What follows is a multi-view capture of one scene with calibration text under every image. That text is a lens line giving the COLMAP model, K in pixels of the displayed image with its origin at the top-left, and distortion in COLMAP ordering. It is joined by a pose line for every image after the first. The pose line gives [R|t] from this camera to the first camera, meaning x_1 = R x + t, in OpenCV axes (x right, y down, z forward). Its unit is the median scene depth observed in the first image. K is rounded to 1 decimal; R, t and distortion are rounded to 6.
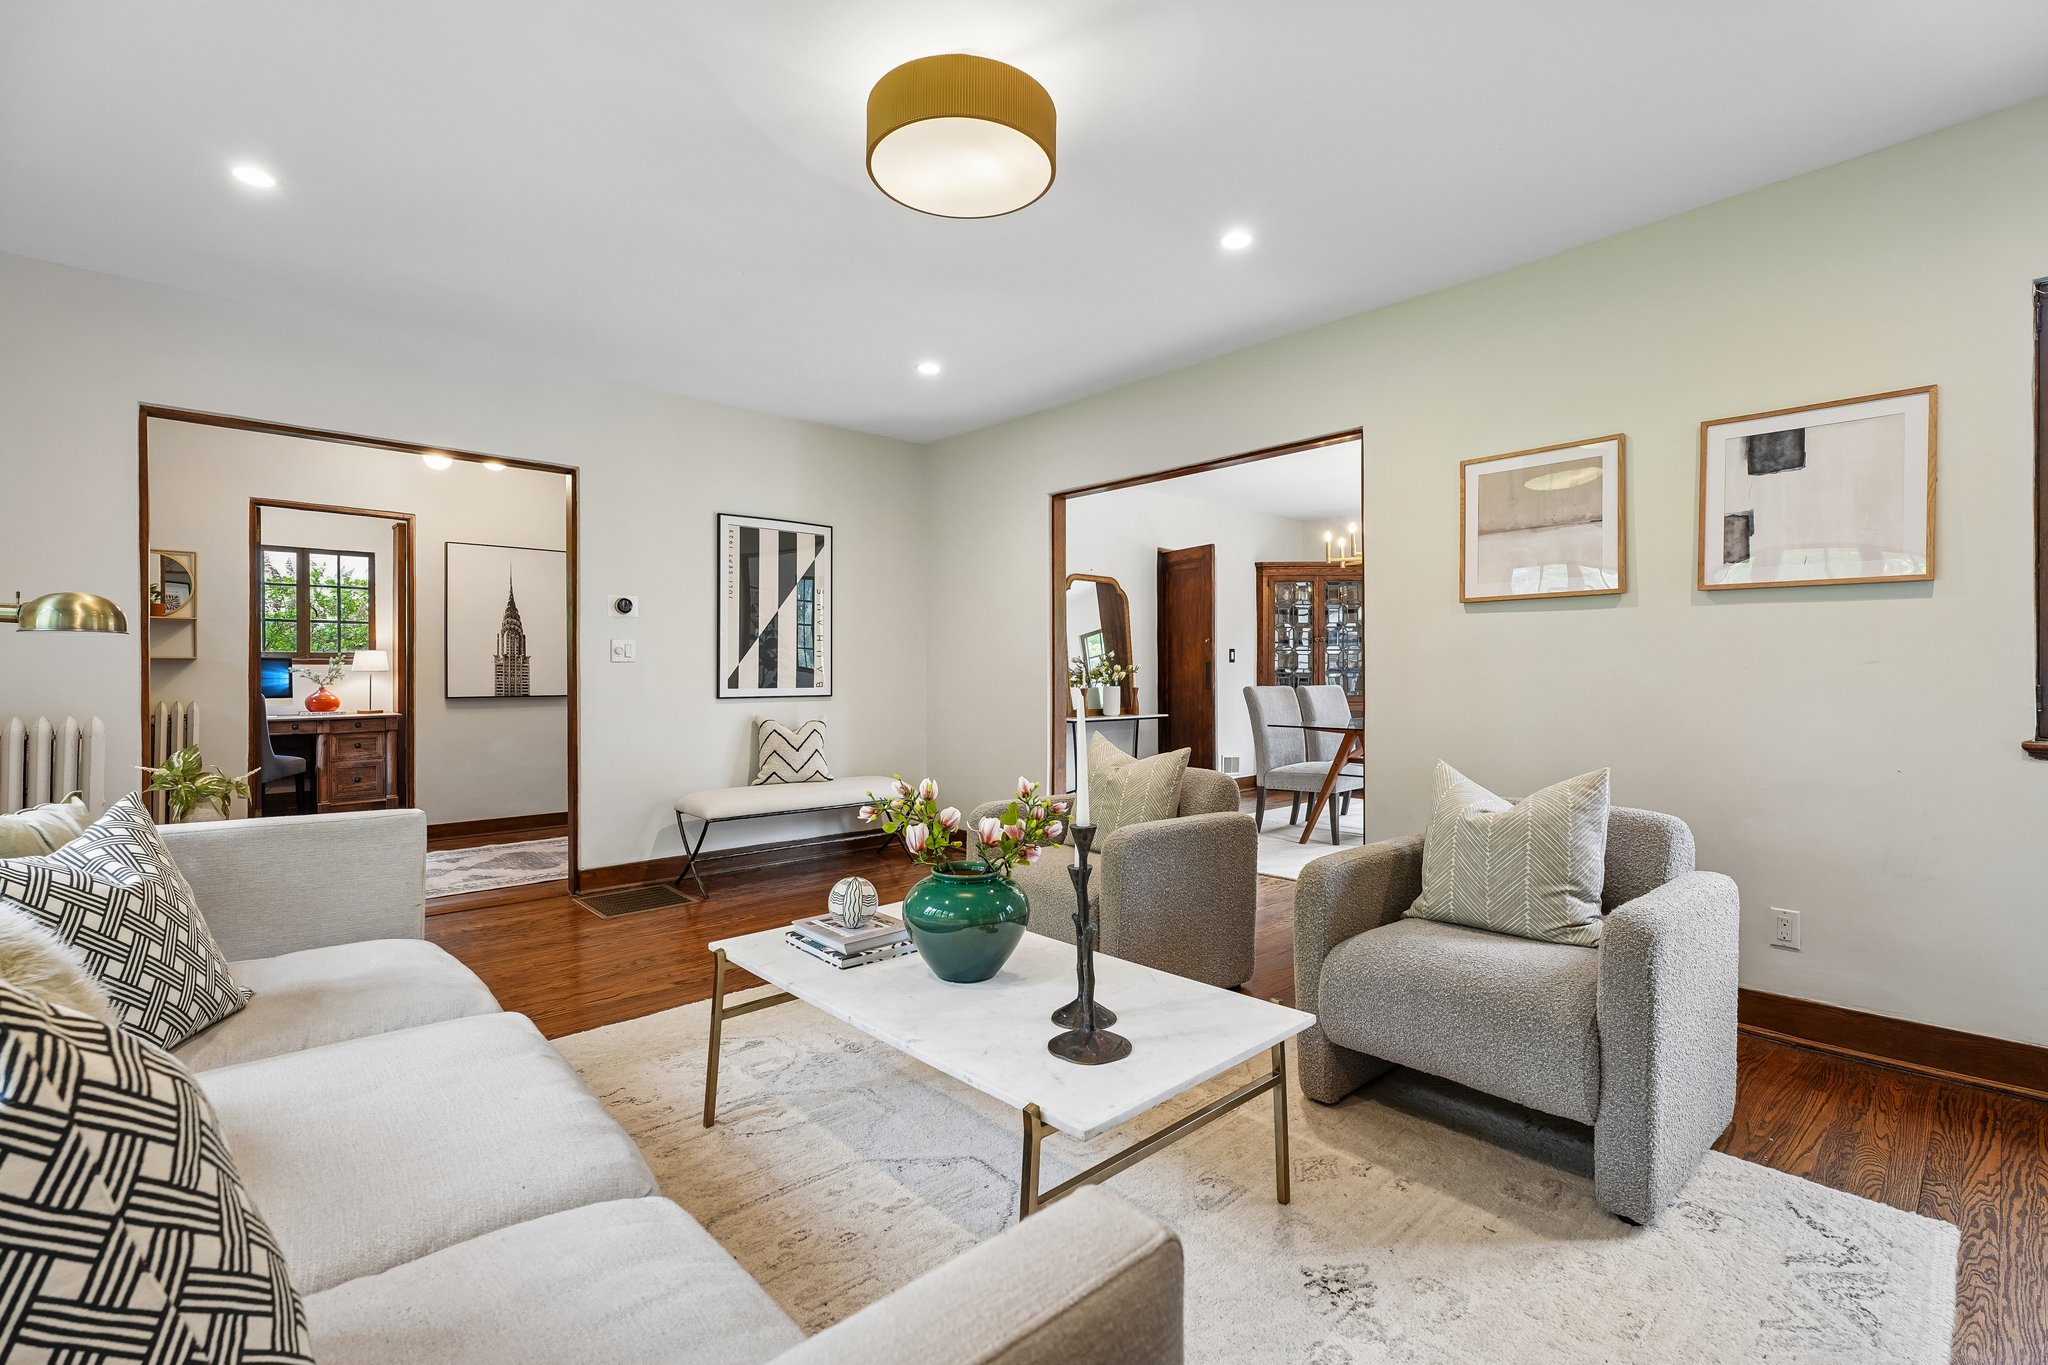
lens RADIAL K [[916.4, 0, 1024.0], [0, 916.4, 682.5], [0, 0, 1]] dist [-0.003648, 0.000051]
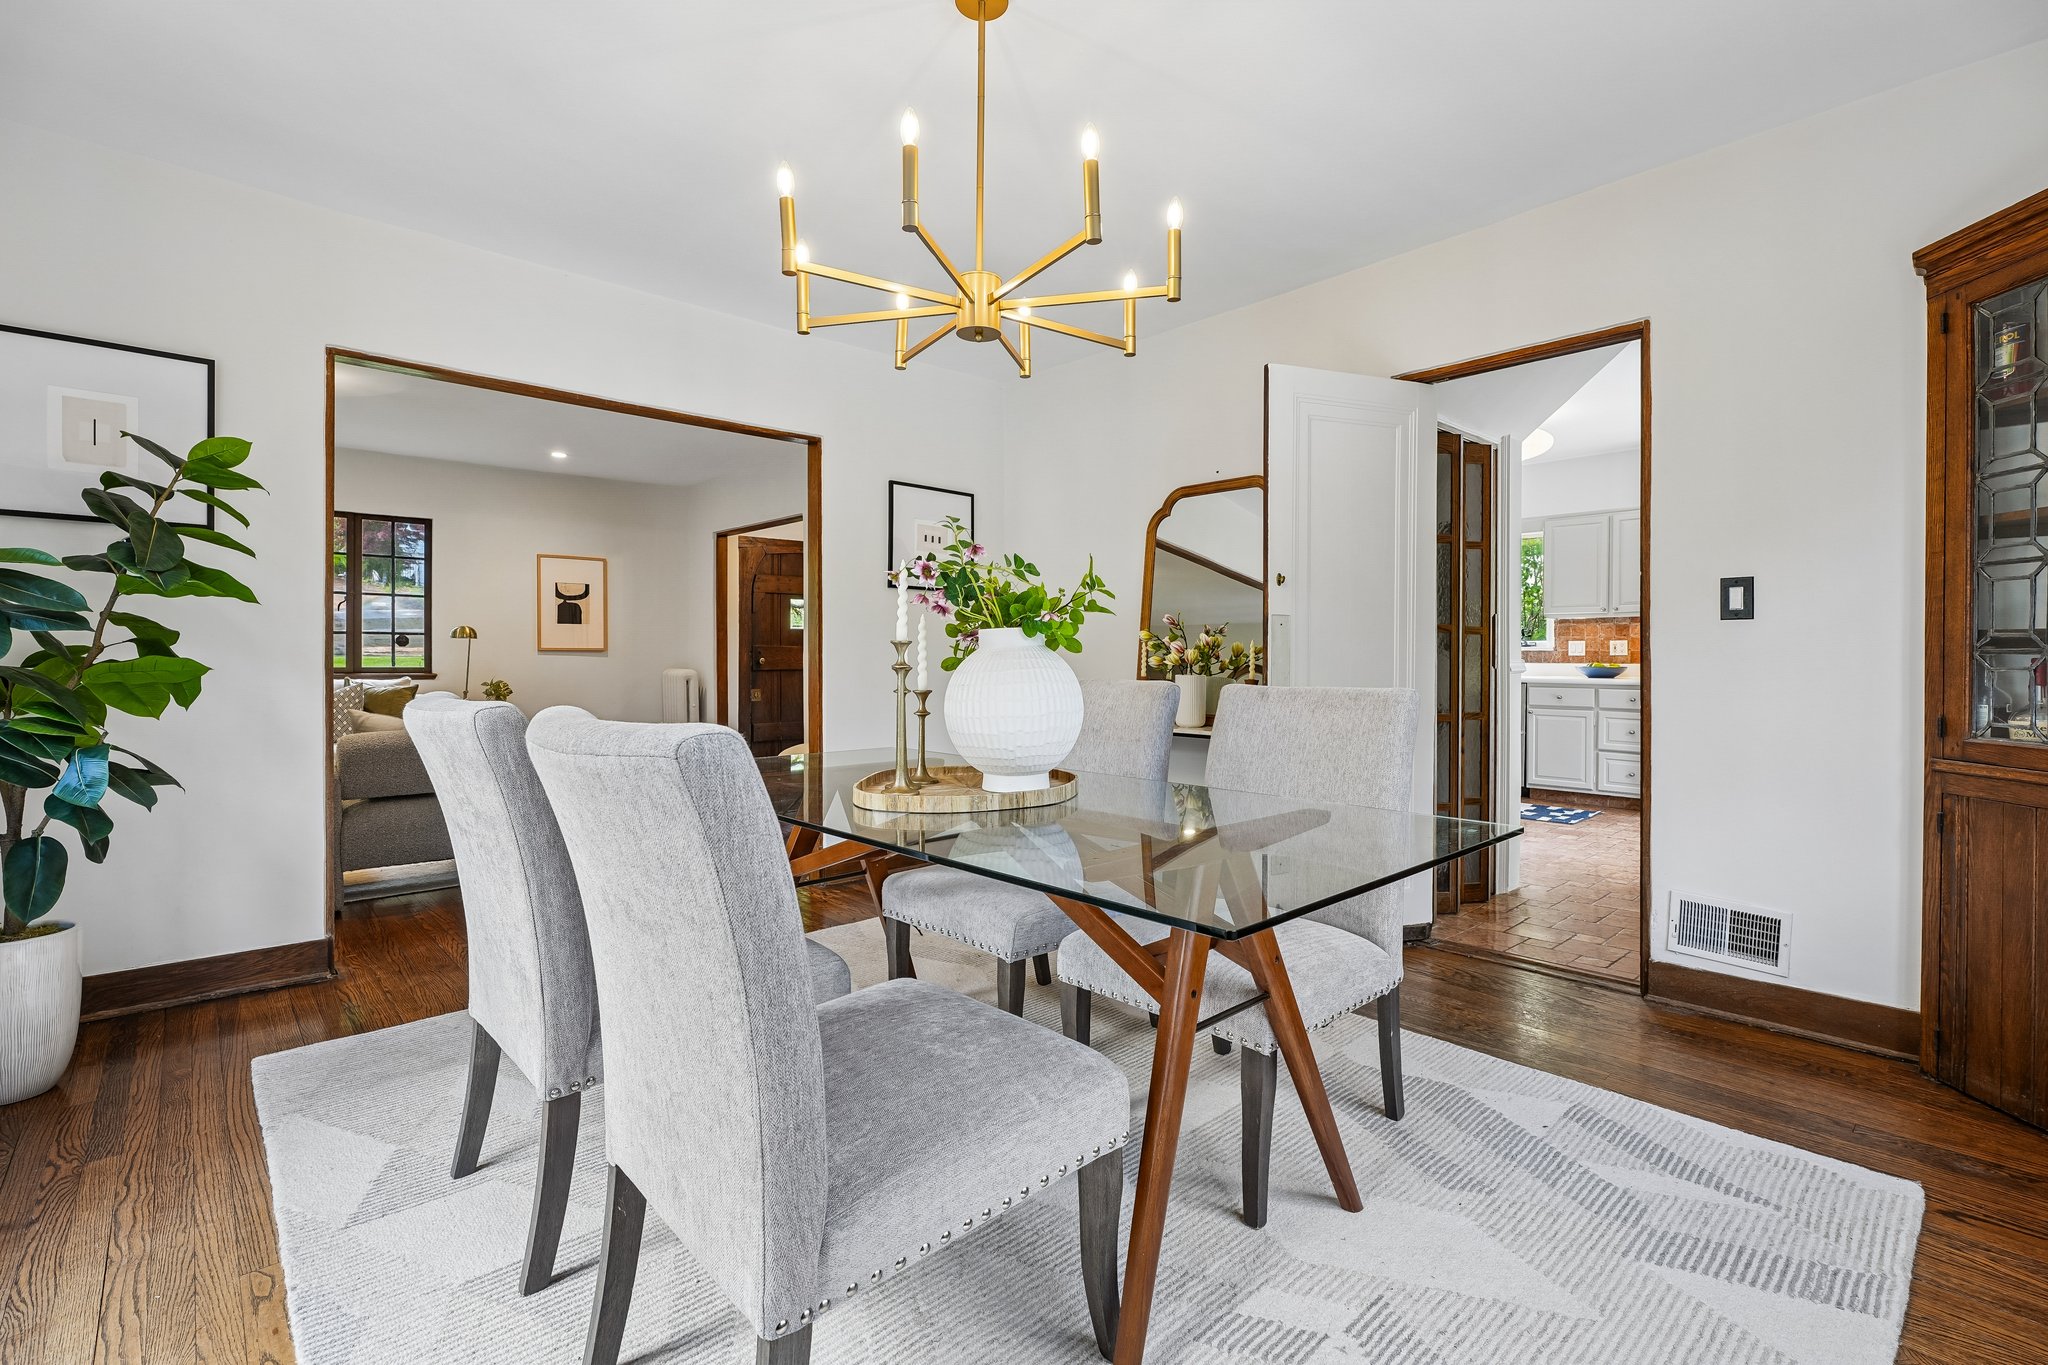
lens RADIAL K [[931.8, 0, 1024.9], [0, 931.8, 652.4], [0, 0, 1]] dist [-0.000099, 0.001100]
pose [[-0.003846, 0.000288, -0.999993, 0.929227], [-0.014262, 0.999898, 0.000343, -0.013477], [0.999891, 0.014264, -0.003841, 1.219139]]
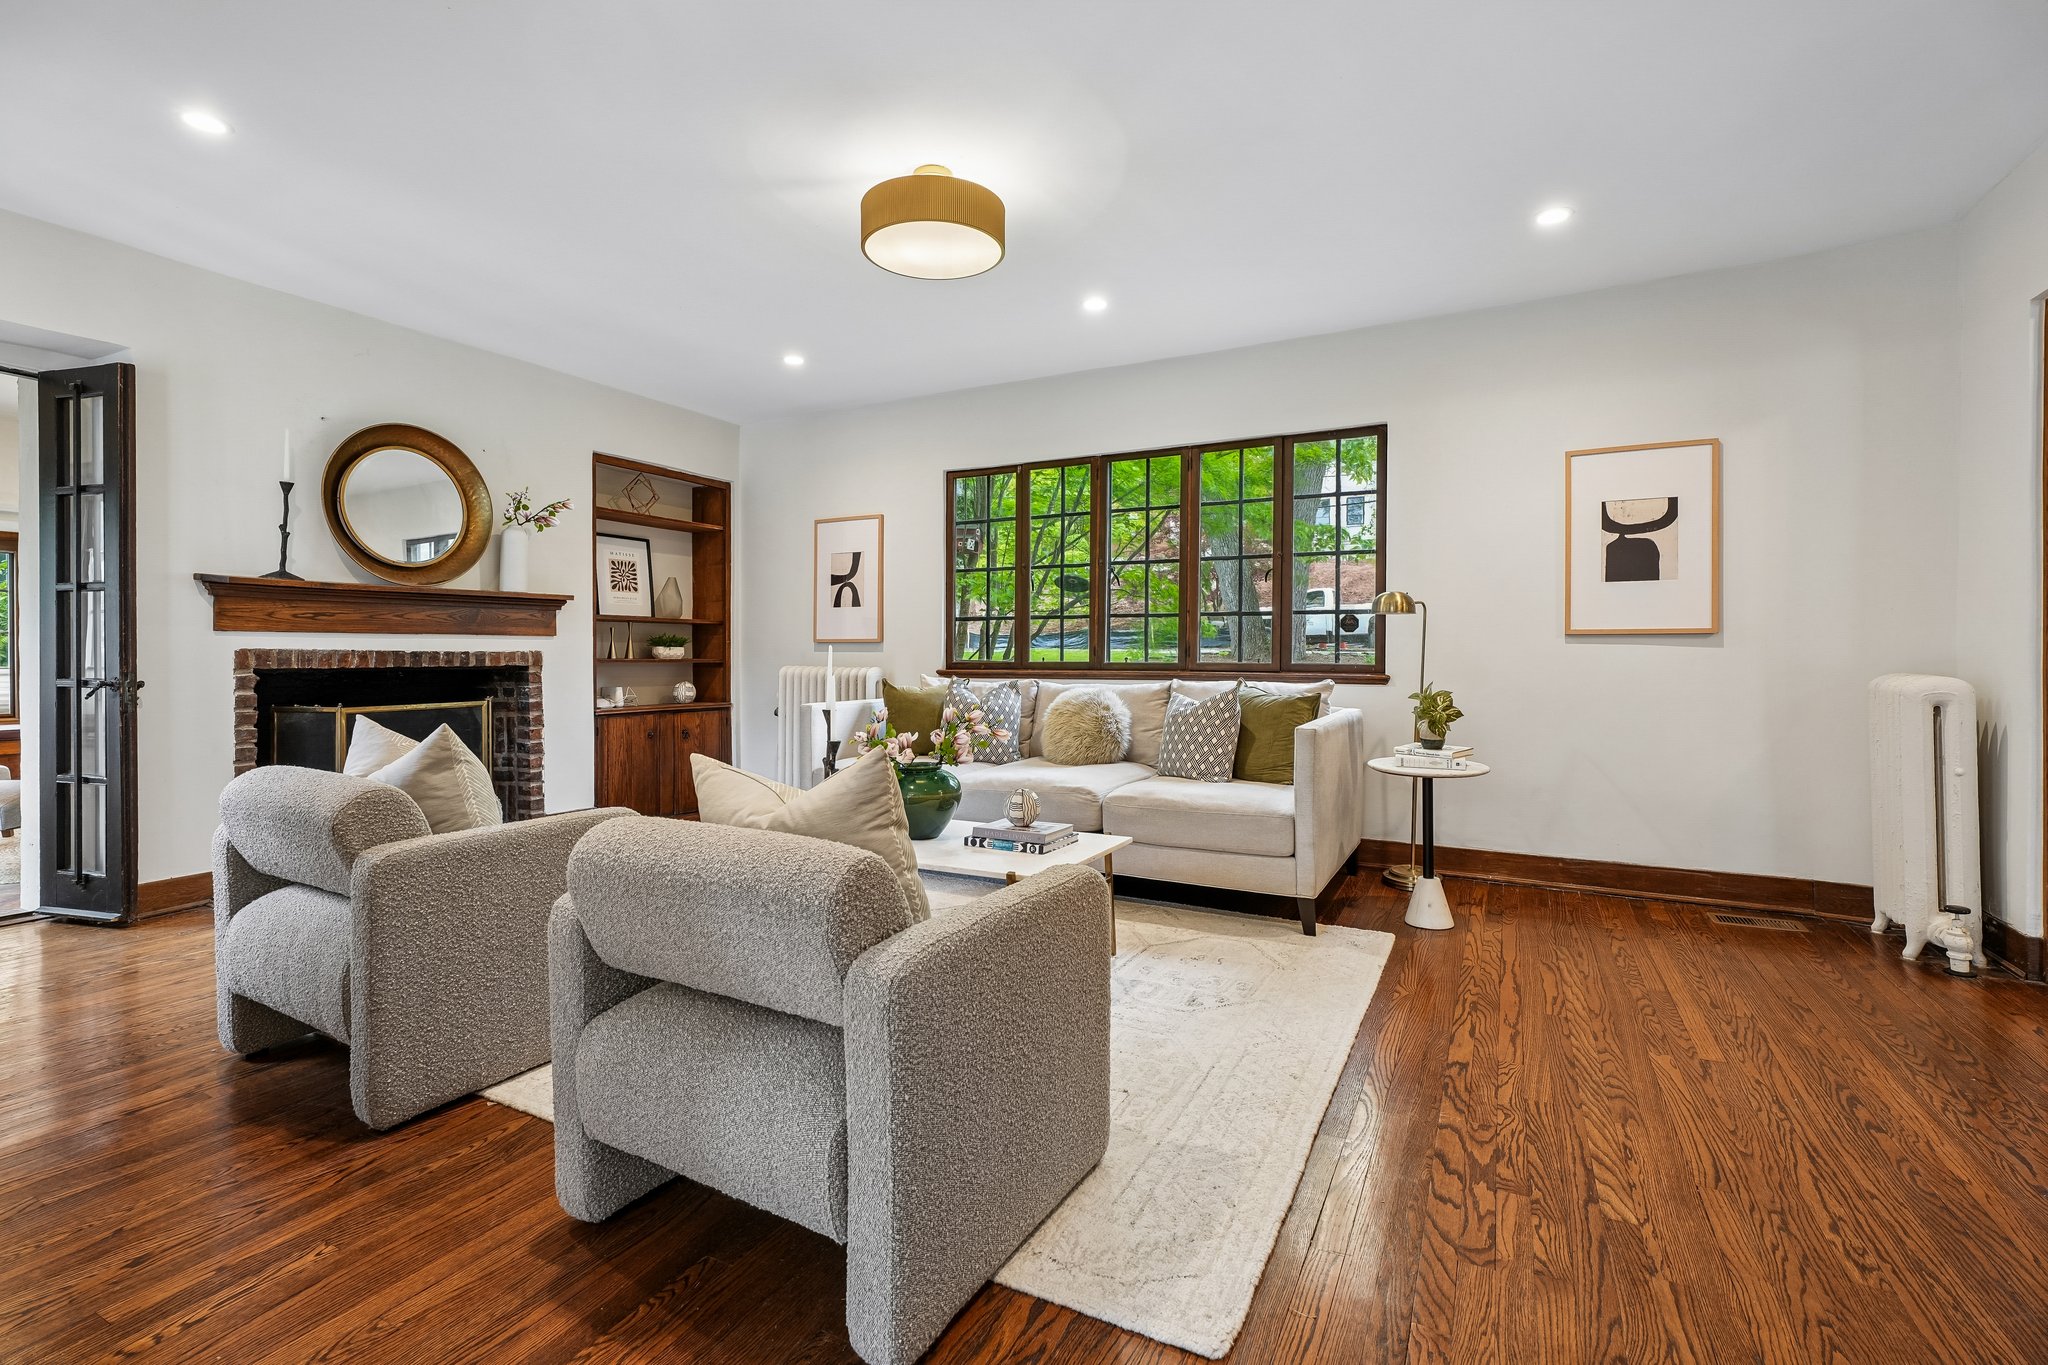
lens RADIAL K [[931.8, 0, 1024.9], [0, 931.8, 652.4], [0, 0, 1]] dist [-0.000099, 0.001100]
pose [[-0.939907, 0.002178, -0.341422, 0.126589], [-0.001994, 0.999928, 0.011869, 0.001349], [0.341423, 0.011837, -0.939835, 1.012714]]
